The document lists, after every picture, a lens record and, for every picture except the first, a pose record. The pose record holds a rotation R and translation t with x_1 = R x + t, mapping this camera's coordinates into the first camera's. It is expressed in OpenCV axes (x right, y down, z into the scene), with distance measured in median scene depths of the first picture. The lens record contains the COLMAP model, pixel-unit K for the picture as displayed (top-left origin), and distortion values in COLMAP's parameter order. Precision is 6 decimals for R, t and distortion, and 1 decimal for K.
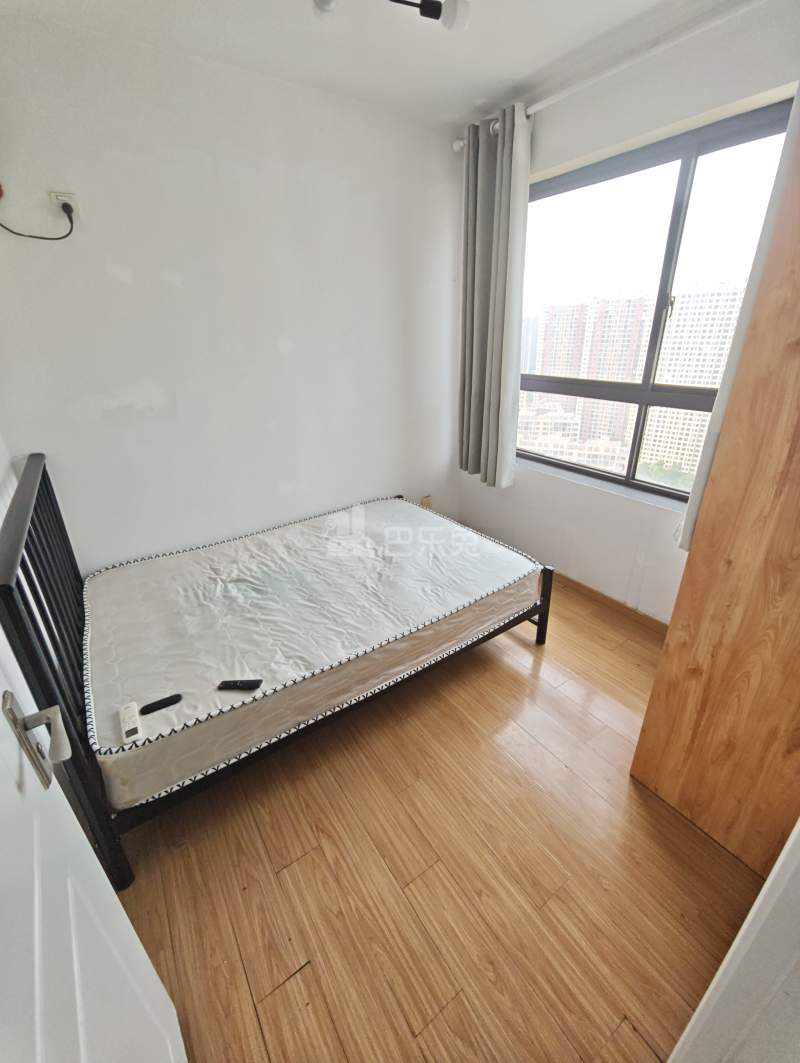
lens RADIAL K [[444.5, 0, 409.5], [0, 444.5, 516.4], [0, 0, 1]] dist [-0.008600, -0.000019]
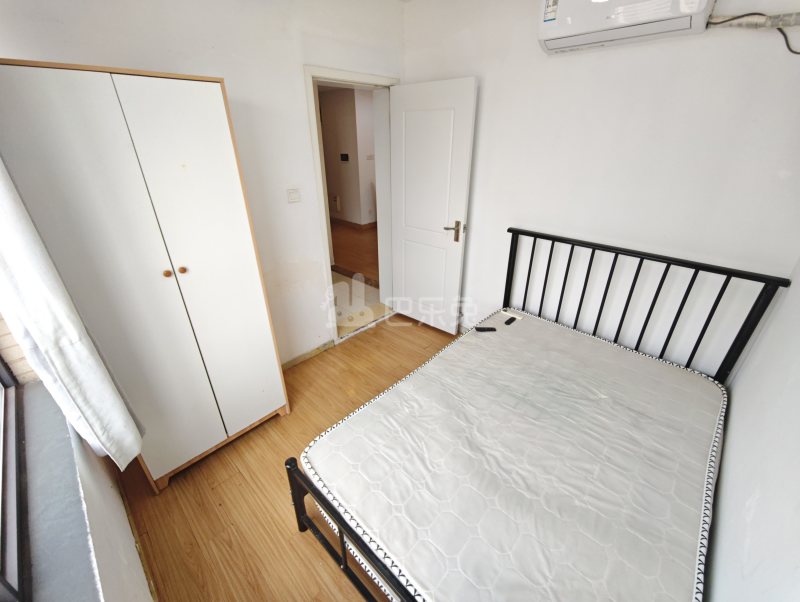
lens RADIAL K [[334.5, 0, 398.8], [0, 334.5, 298.8], [0, 0, 1]] dist [-0.008600, -0.000019]
pose [[-0.981840, 0.100474, -0.160918, 0.199231], [-0.055387, 0.659459, 0.749697, -0.667197], [0.181444, 0.744995, -0.641919, 1.387965]]
